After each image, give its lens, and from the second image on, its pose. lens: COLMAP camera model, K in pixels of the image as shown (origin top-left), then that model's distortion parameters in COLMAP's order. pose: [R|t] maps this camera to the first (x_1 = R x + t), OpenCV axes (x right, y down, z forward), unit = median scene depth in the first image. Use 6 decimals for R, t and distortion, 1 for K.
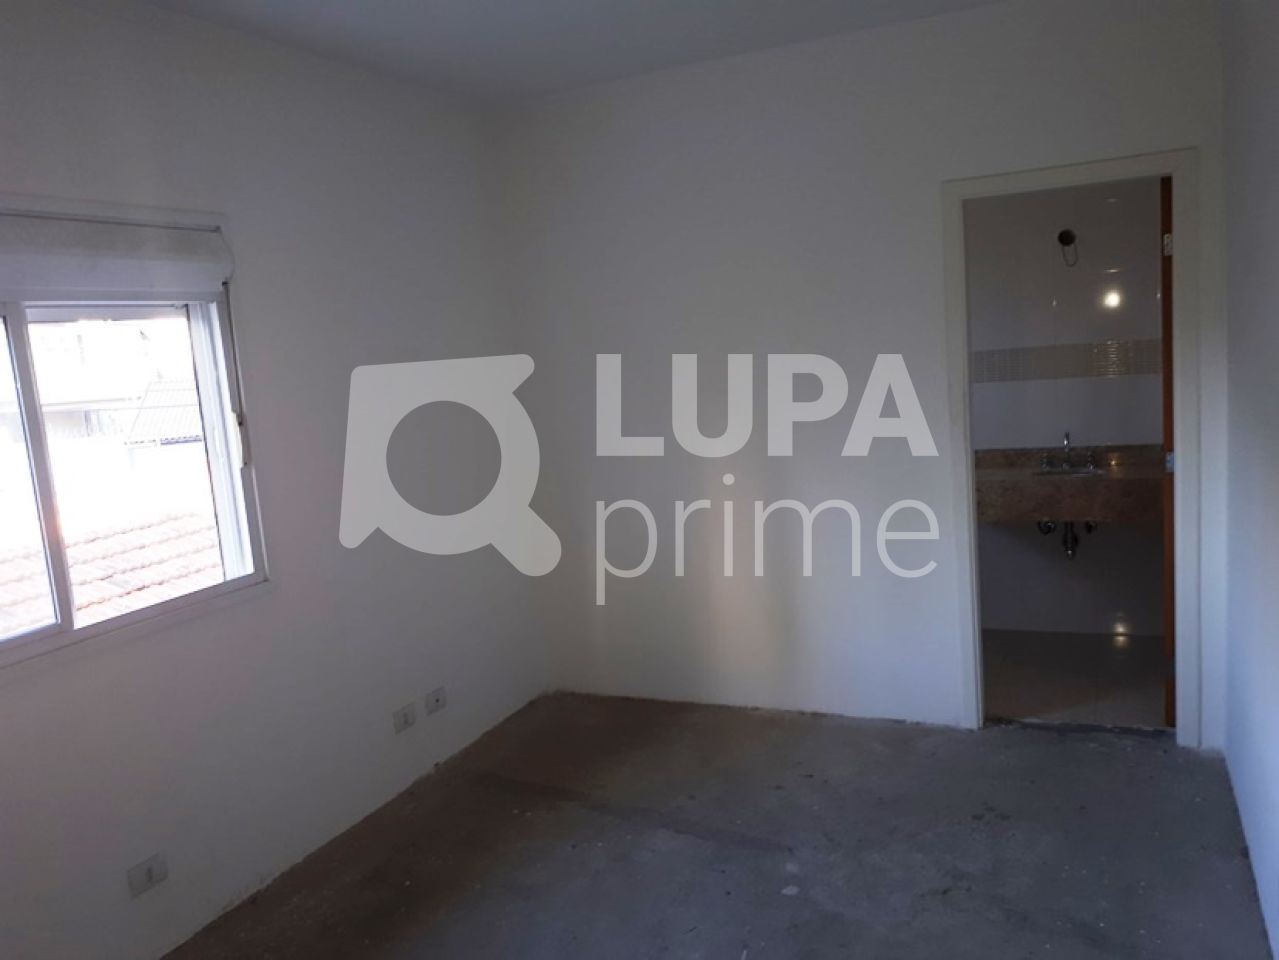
lens RADIAL K [[1007.1, 0, 639.5], [0, 1007.1, 480.0], [0, 0, 1]] dist [0.093244, -0.136455]
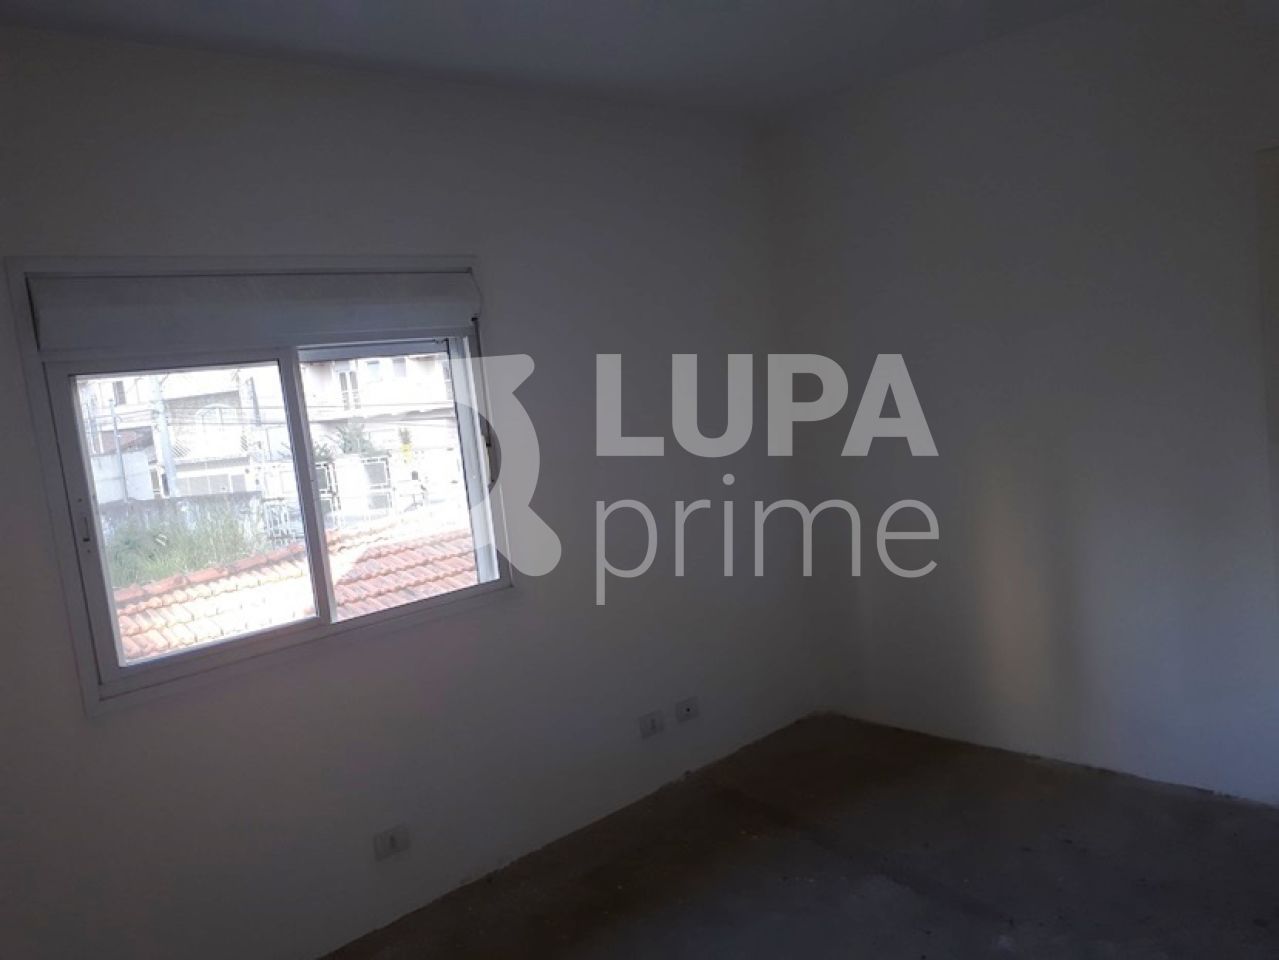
lens RADIAL K [[1007.1, 0, 639.5], [0, 1007.1, 480.0], [0, 0, 1]] dist [0.093244, -0.136455]
pose [[0.930314, 0.017266, -0.366358, 0.160159], [-0.017338, 0.999845, 0.003092, -0.022606], [0.366355, 0.003475, 0.930469, 0.038156]]
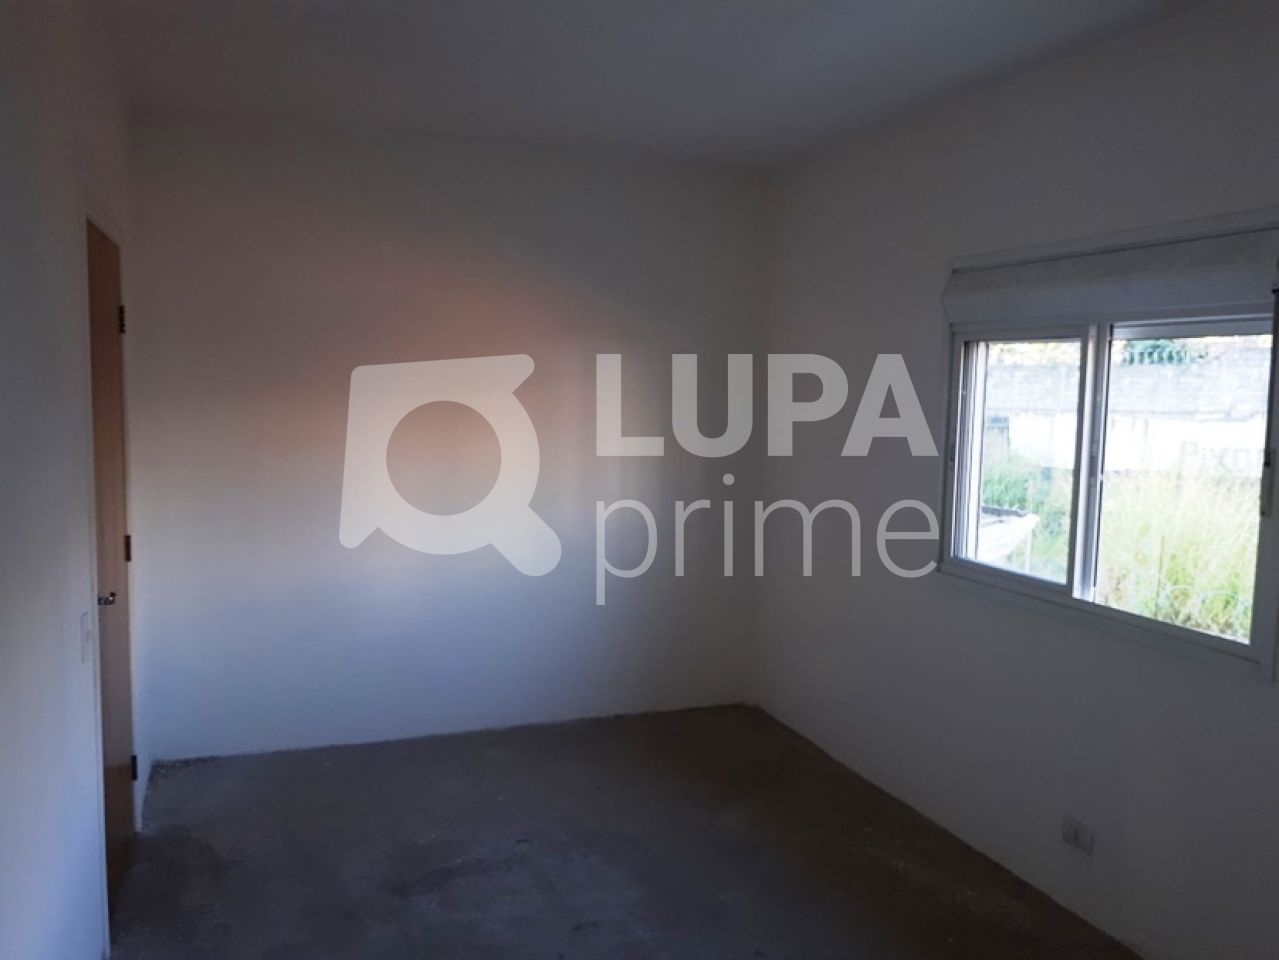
lens RADIAL K [[1007.1, 0, 639.5], [0, 1007.1, 480.0], [0, 0, 1]] dist [0.093244, -0.136455]
pose [[-0.684800, 0.144152, -0.714331, 0.503565], [-0.063091, 0.964832, 0.255185, -0.207197], [0.725995, 0.219819, -0.651622, 1.102547]]
